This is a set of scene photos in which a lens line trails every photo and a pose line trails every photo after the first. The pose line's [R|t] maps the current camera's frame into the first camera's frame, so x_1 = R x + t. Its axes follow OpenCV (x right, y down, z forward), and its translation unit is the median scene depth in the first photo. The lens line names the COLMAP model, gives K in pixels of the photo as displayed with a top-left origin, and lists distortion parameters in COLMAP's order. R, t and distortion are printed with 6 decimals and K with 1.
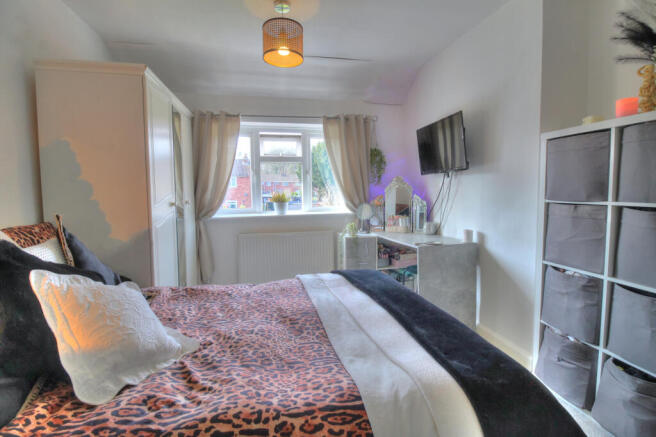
lens RADIAL K [[302.9, 0, 328.0], [0, 302.9, 218.5], [0, 0, 1]] dist [-0.002547, -0.000538]
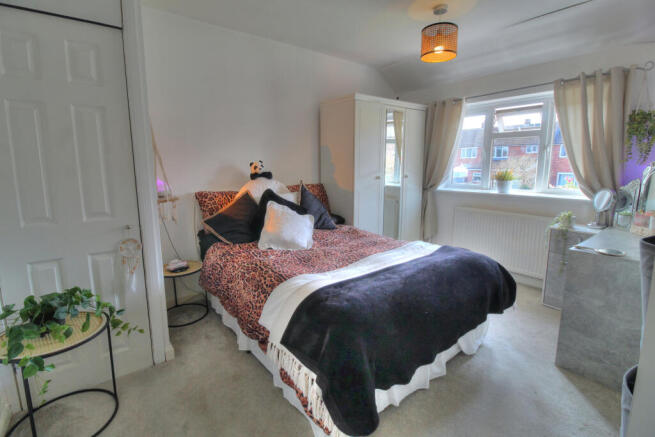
lens RADIAL K [[303.9, 0, 328.4], [0, 303.9, 210.7], [0, 0, 1]] dist [-0.018140, -0.000736]
pose [[0.456138, 0.144709, -0.878064, 0.473459], [-0.081307, 0.989340, 0.120811, -0.030683], [0.886187, 0.016286, 0.463042, 0.064556]]
